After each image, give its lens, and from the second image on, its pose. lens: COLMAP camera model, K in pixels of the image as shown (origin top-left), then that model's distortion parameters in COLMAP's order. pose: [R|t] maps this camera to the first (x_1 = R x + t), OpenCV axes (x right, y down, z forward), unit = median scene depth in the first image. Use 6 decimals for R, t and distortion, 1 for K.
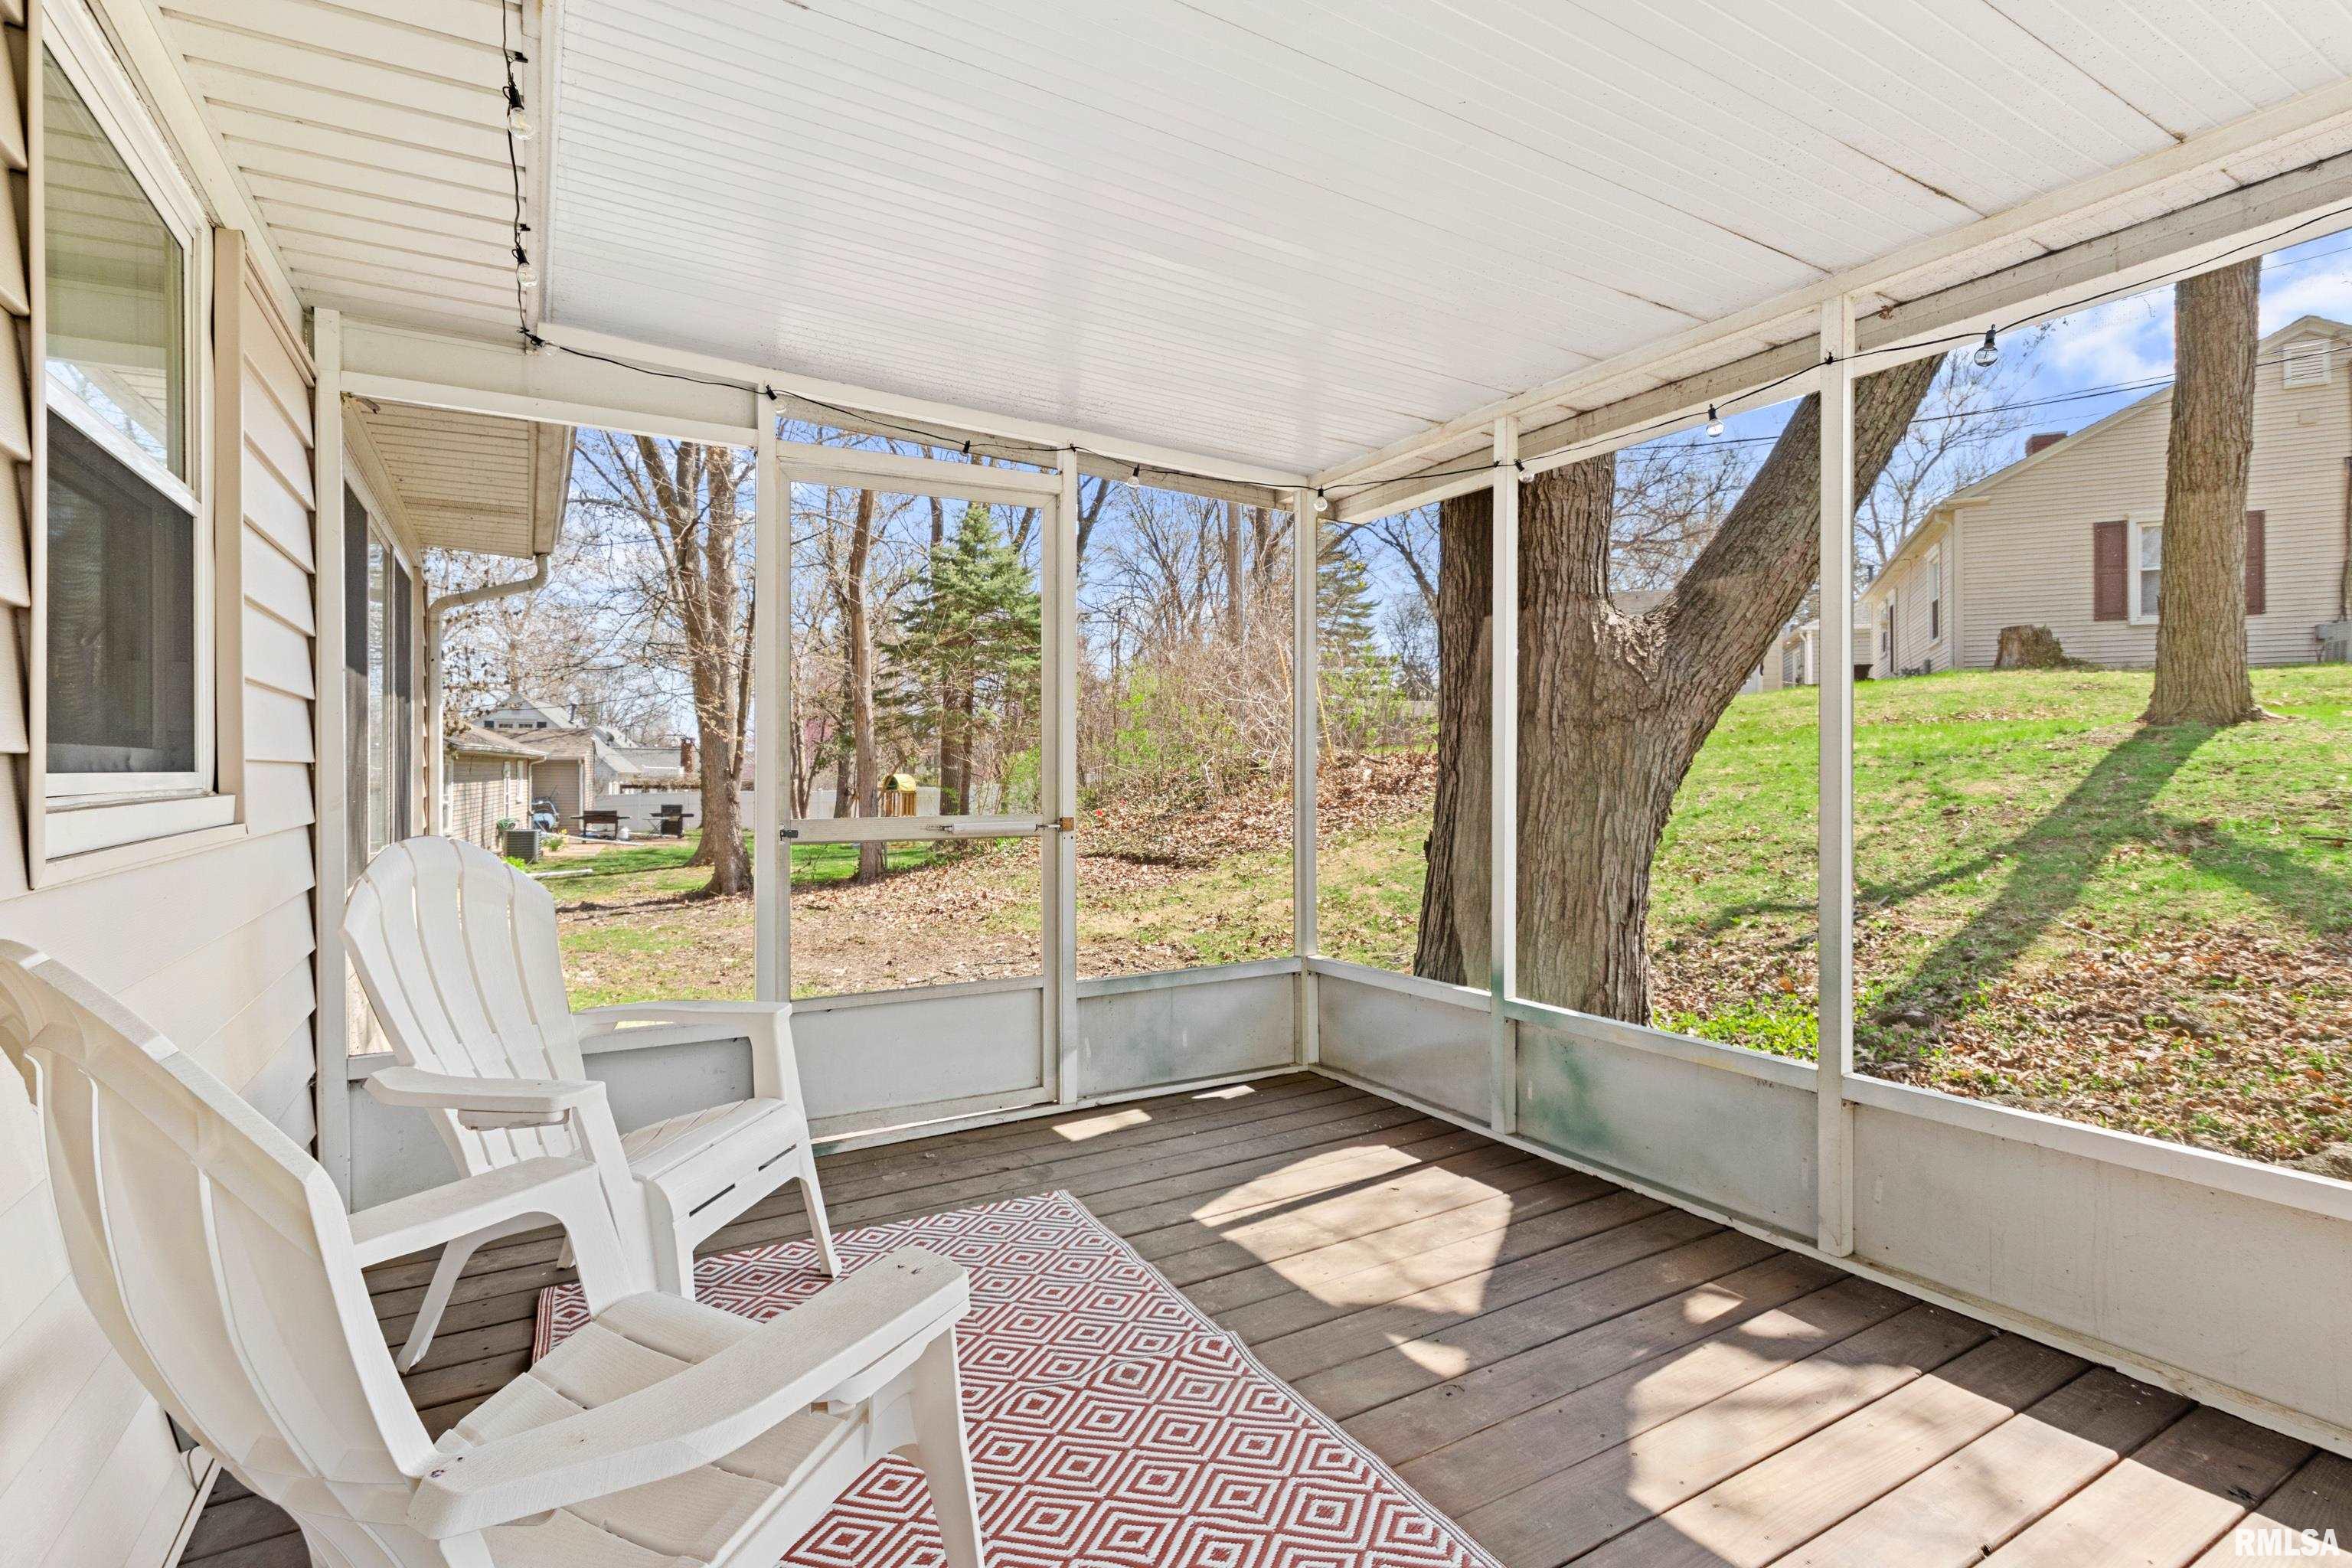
lens RADIAL K [[1109.7, 0, 1151.2], [0, 1109.7, 755.4], [0, 0, 1]] dist [0.001146, -0.001066]
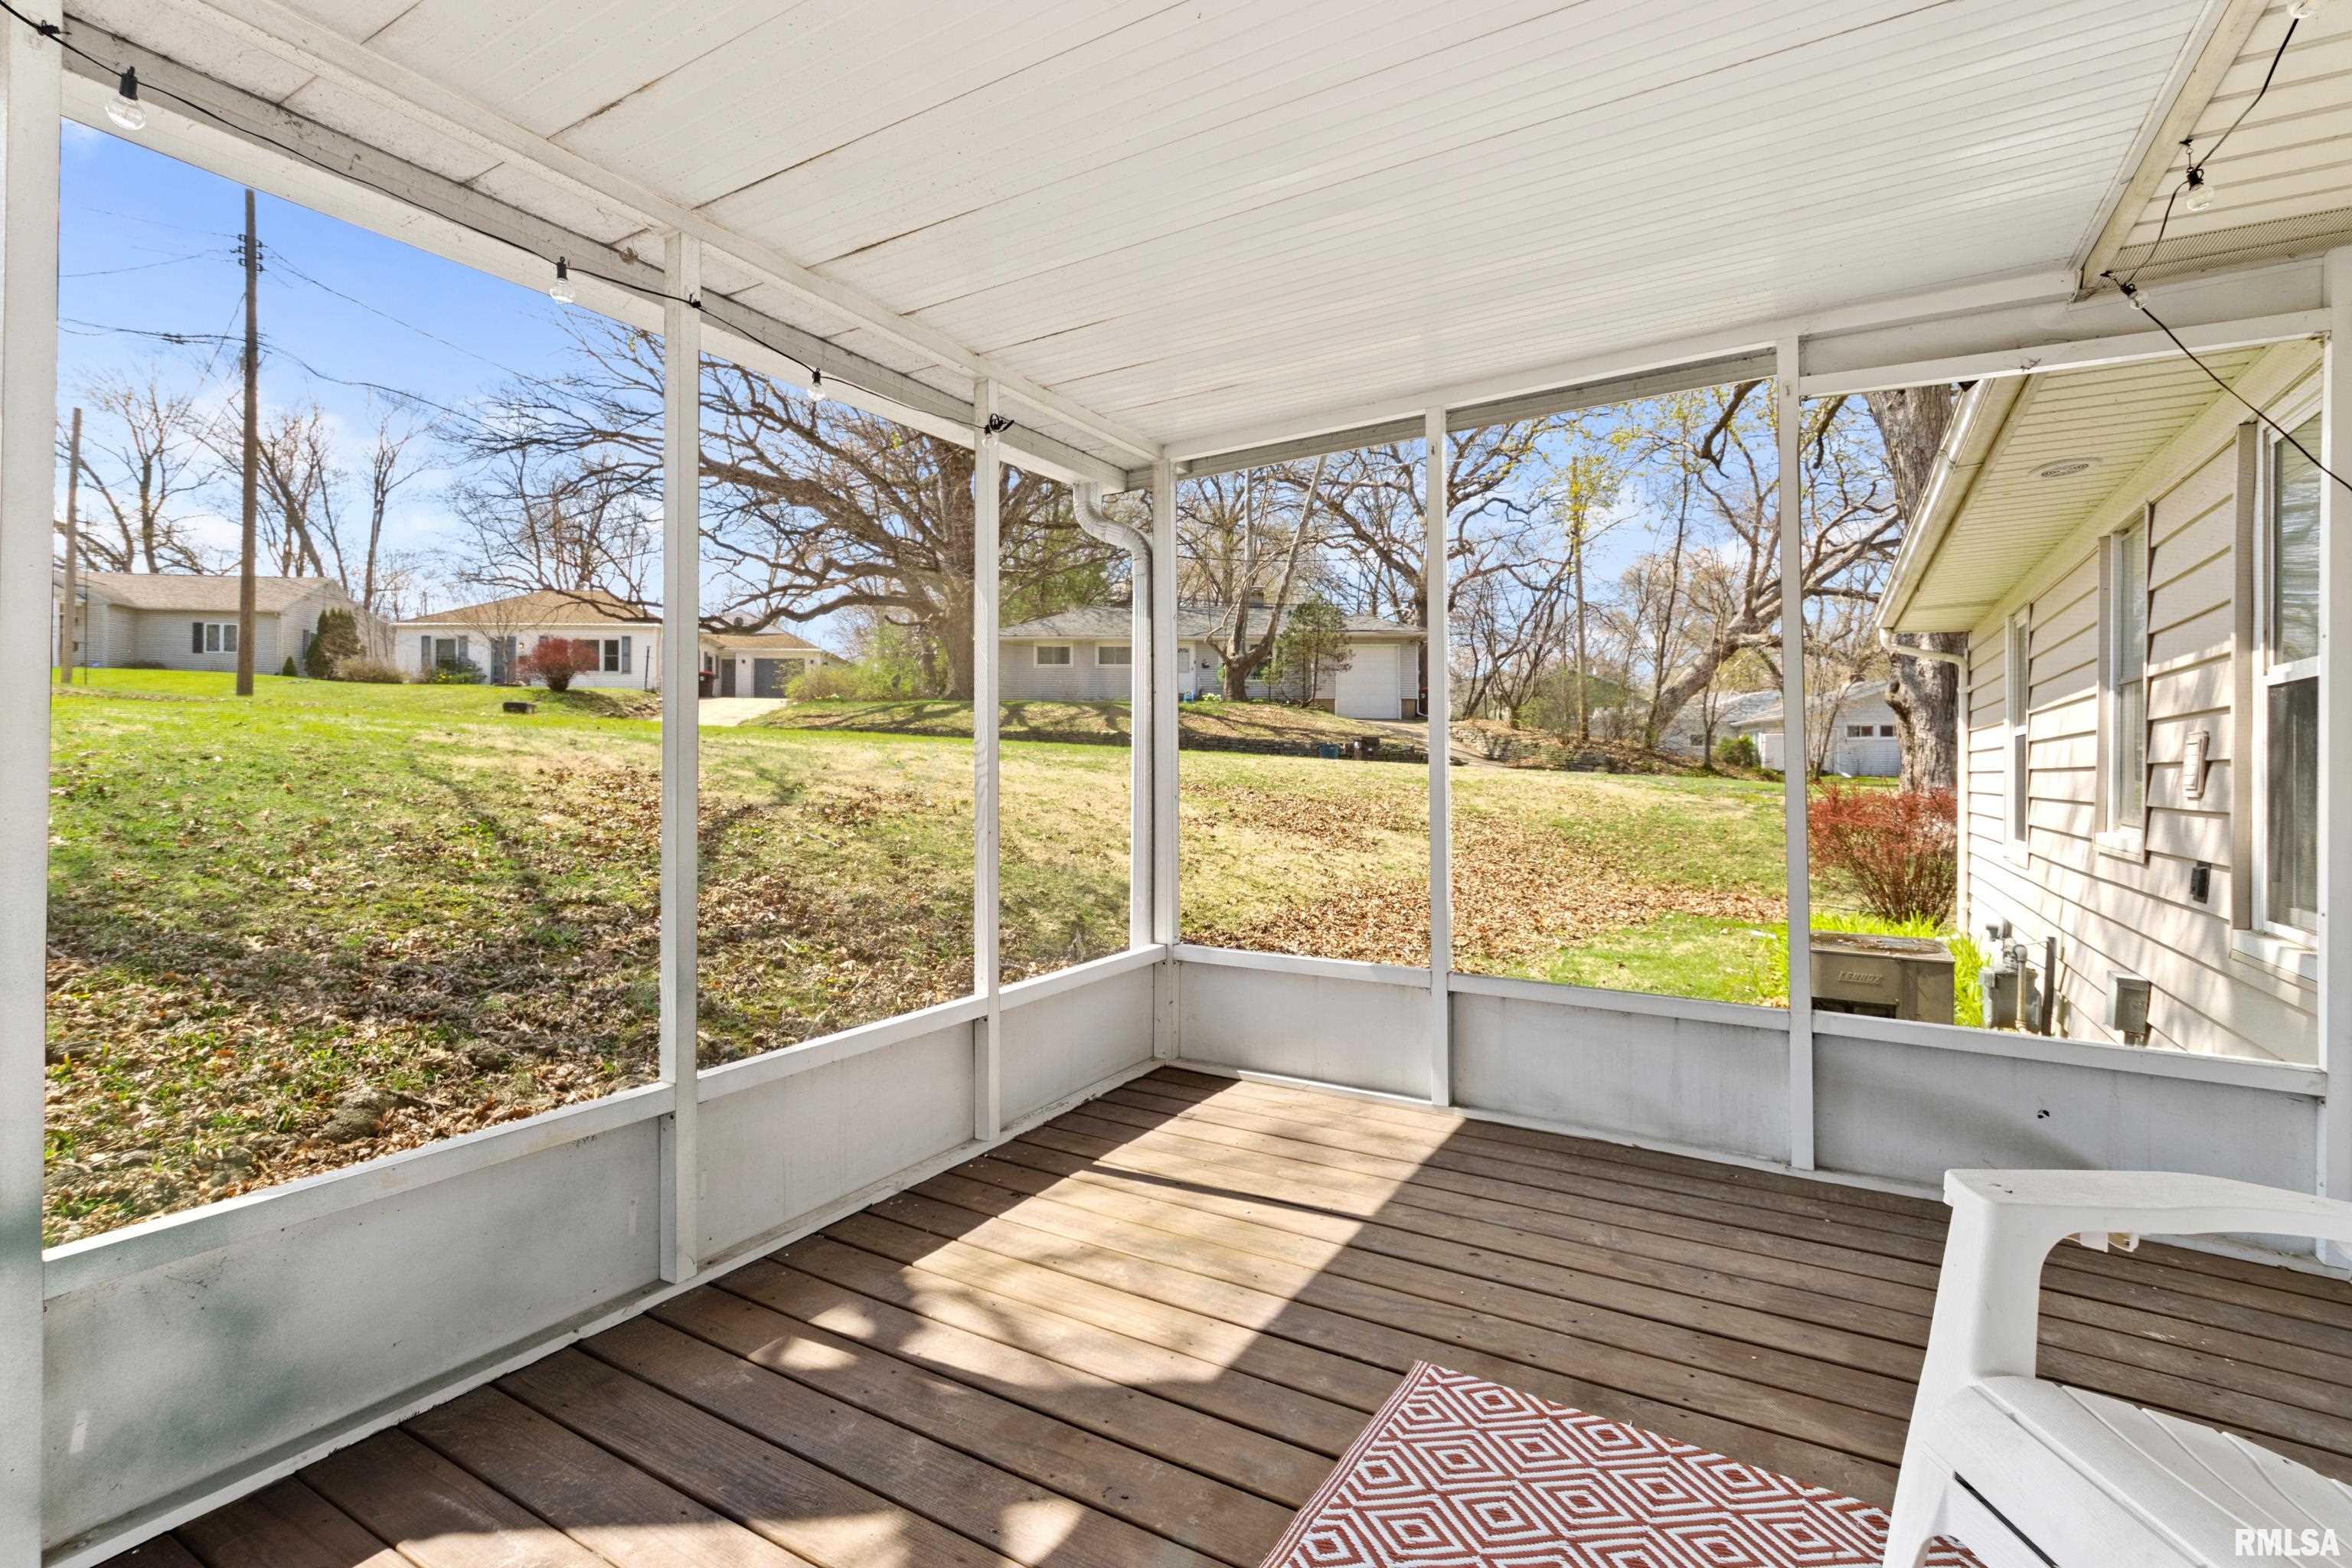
lens RADIAL K [[1109.7, 0, 1151.2], [0, 1109.7, 755.4], [0, 0, 1]] dist [0.001146, -0.001066]
pose [[-0.483230, 0.005591, 0.875476, -0.423519], [-0.014732, 0.999786, -0.014517, 0.027466], [-0.875370, -0.019912, -0.483044, 1.251910]]
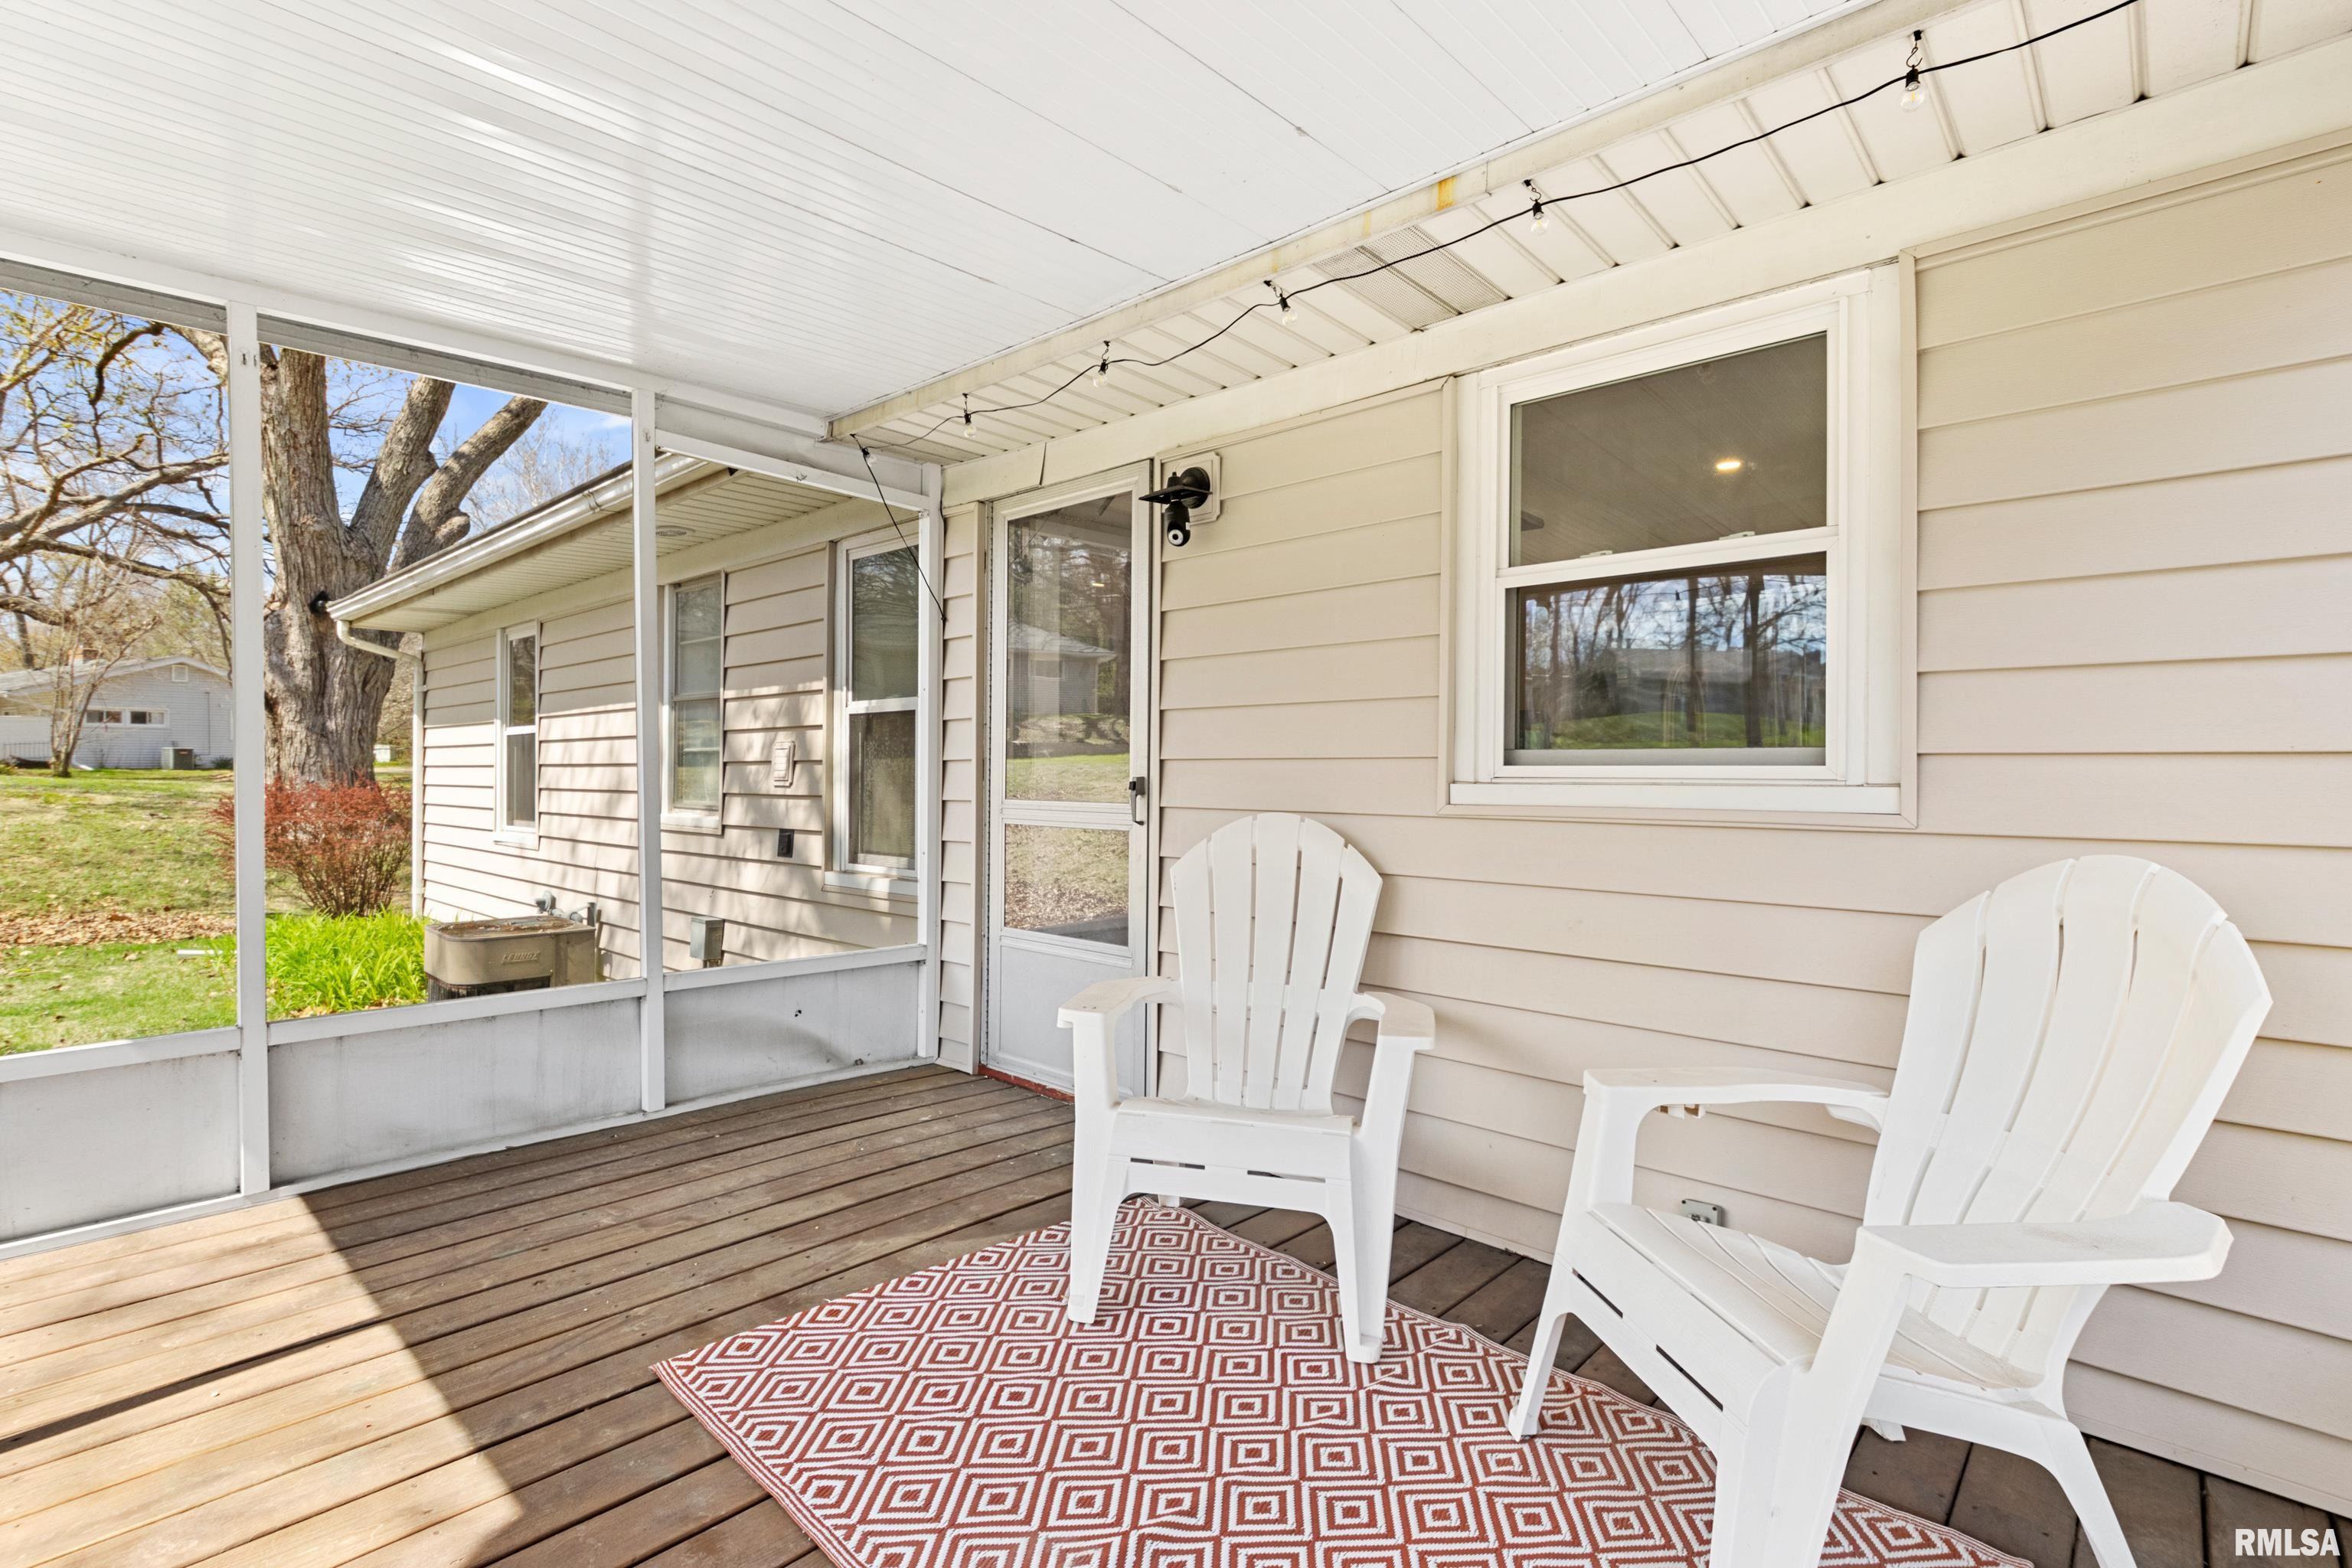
lens RADIAL K [[1098.4, 0, 1163.9], [0, 1098.4, 771.1], [0, 0, 1]] dist [-0.001394, 0.001203]
pose [[-0.958269, -0.005600, -0.285813, 0.134200], [-0.003649, 0.999966, -0.007358, 0.025899], [0.285844, -0.006008, -0.958257, 1.597039]]
